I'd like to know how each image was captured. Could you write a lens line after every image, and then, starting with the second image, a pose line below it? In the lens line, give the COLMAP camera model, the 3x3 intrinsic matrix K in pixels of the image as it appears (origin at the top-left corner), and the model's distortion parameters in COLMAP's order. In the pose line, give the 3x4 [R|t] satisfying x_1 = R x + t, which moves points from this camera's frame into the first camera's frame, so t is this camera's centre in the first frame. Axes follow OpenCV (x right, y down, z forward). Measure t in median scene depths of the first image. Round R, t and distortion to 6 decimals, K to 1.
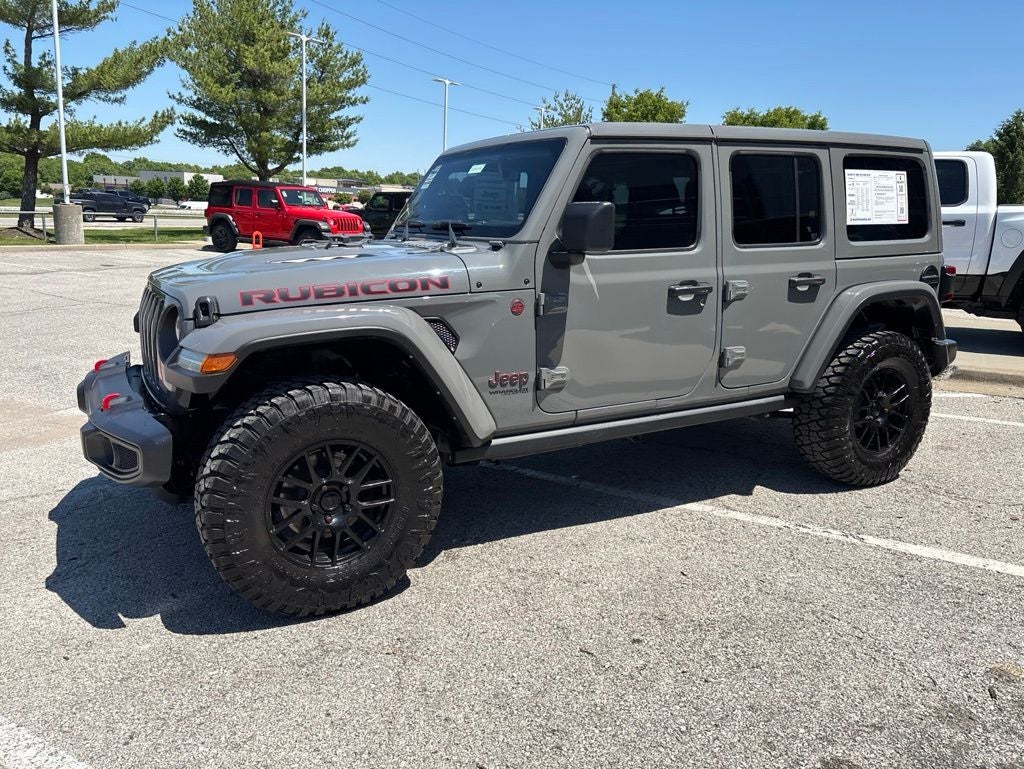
lens RADIAL K [[780.2, 0, 510.1], [0, 780.2, 371.2], [0, 0, 1]] dist [0.046749, -0.051200]
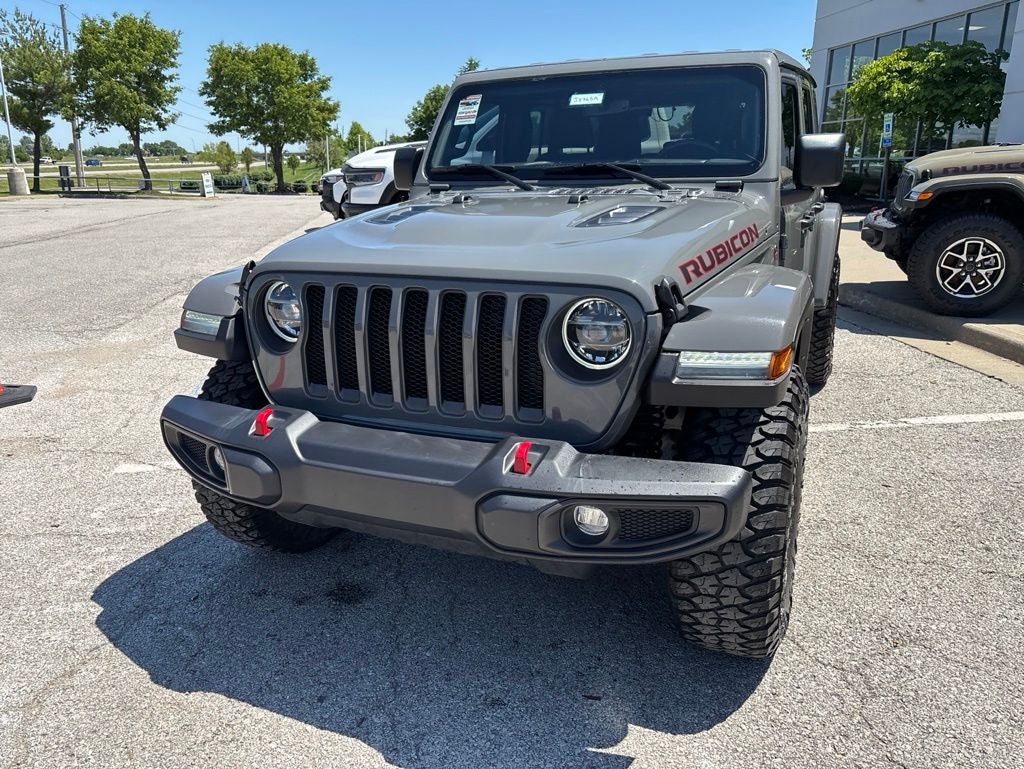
lens RADIAL K [[781.1, 0, 509.6], [0, 781.1, 382.5], [0, 0, 1]] dist [0.040757, -0.042782]
pose [[0.799833, -0.194416, 0.567864, -0.643997], [0.147352, 0.980737, 0.128225, -0.078948], [-0.581854, -0.018882, 0.813074, 0.352832]]
